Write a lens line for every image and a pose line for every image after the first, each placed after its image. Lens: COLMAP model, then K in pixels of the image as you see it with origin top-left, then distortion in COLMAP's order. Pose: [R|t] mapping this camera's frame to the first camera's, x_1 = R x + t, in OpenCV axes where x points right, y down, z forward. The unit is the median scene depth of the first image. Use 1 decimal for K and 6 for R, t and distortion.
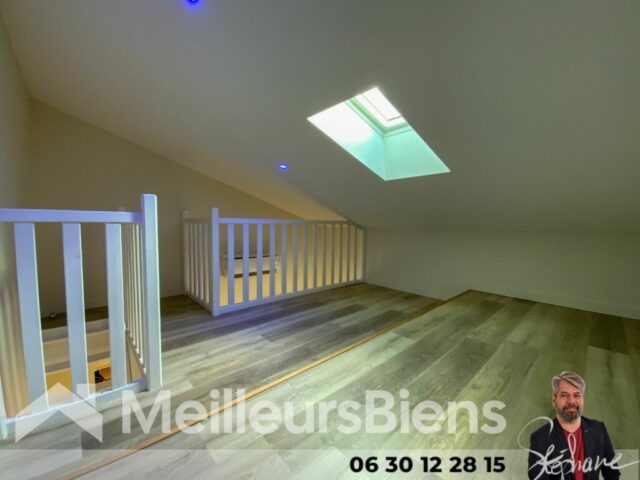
lens RADIAL K [[259.3, 0, 322.1], [0, 259.3, 241.6], [0, 0, 1]] dist [0.011235, -0.013712]
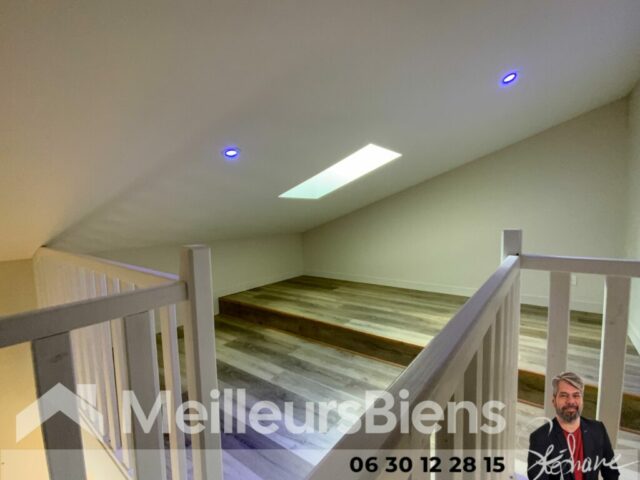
lens RADIAL K [[303.2, 0, 320.0], [0, 303.2, 240.0], [0, 0, 1]] dist [0.001186, -0.000772]
pose [[-0.179242, -0.095357, 0.979173, -0.990085], [0.095069, 0.988955, 0.113712, -0.209704], [-0.979201, 0.113471, -0.168197, 1.174414]]
